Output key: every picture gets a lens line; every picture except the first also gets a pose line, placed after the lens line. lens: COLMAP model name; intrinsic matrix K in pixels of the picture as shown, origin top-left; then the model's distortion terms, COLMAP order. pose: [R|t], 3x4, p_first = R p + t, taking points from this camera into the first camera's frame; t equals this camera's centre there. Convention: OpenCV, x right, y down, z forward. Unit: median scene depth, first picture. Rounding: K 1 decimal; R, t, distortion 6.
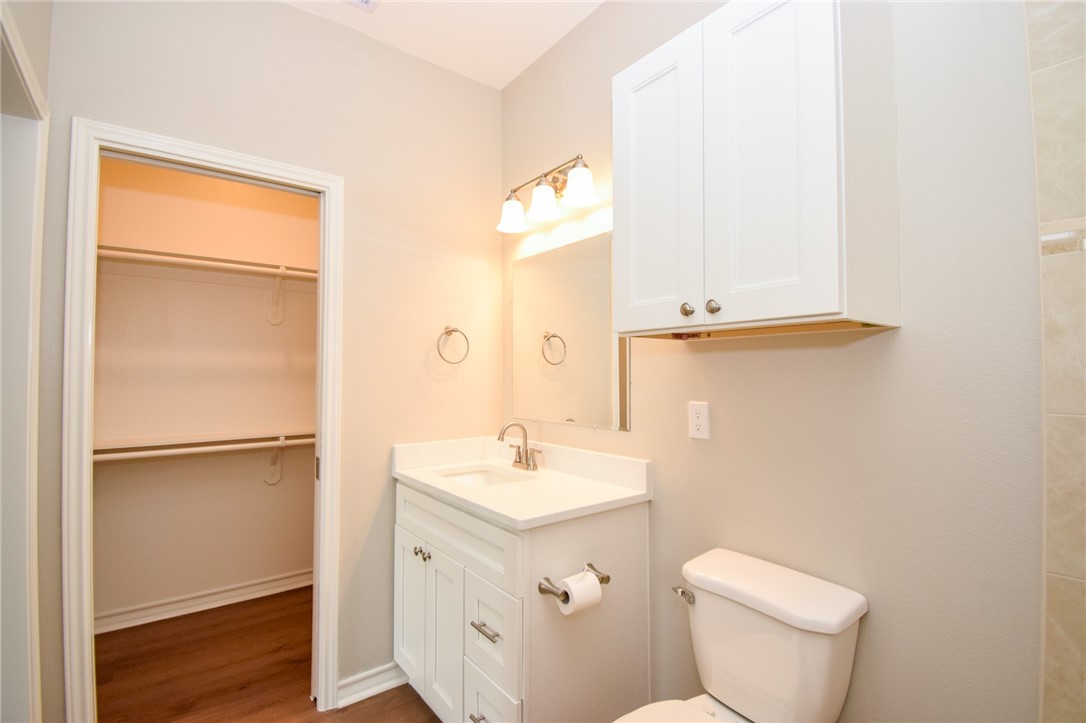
lens RADIAL K [[491.1, 0, 548.9], [0, 491.1, 364.8], [0, 0, 1]] dist [0.000508, 0.000022]
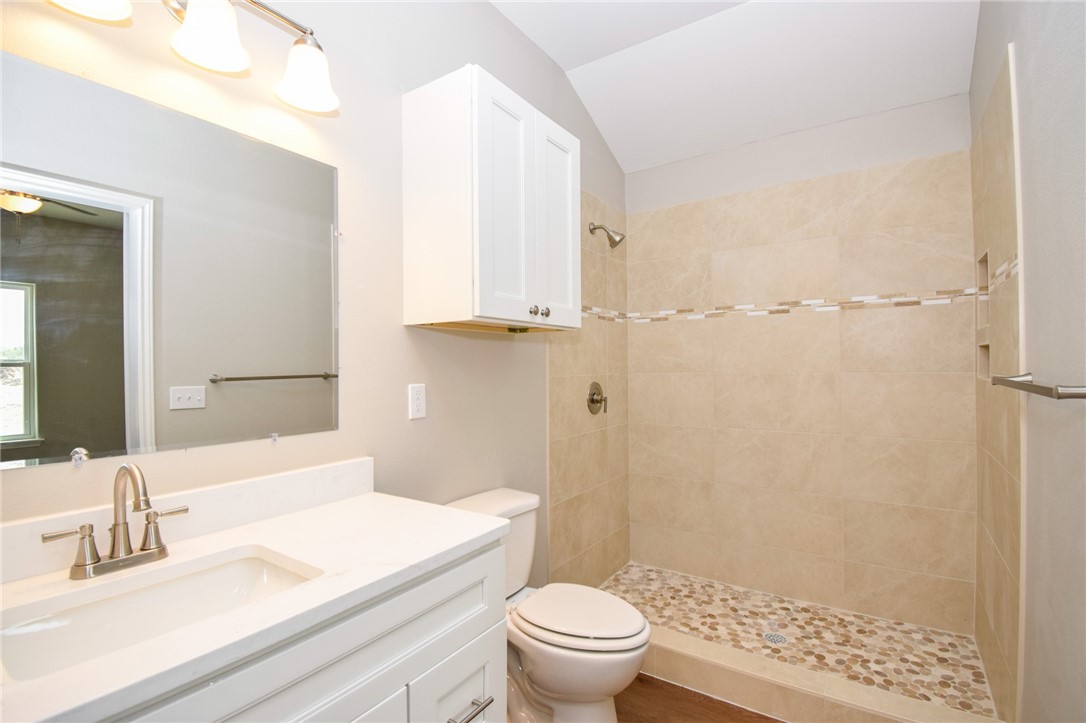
lens RADIAL K [[491.1, 0, 548.9], [0, 491.1, 364.8], [0, 0, 1]] dist [0.000508, 0.000022]
pose [[-0.299466, 0.002837, 0.954103, -0.792061], [-0.013020, 0.999890, -0.007060, 0.037257], [-0.954018, -0.014536, -0.299396, 1.042266]]
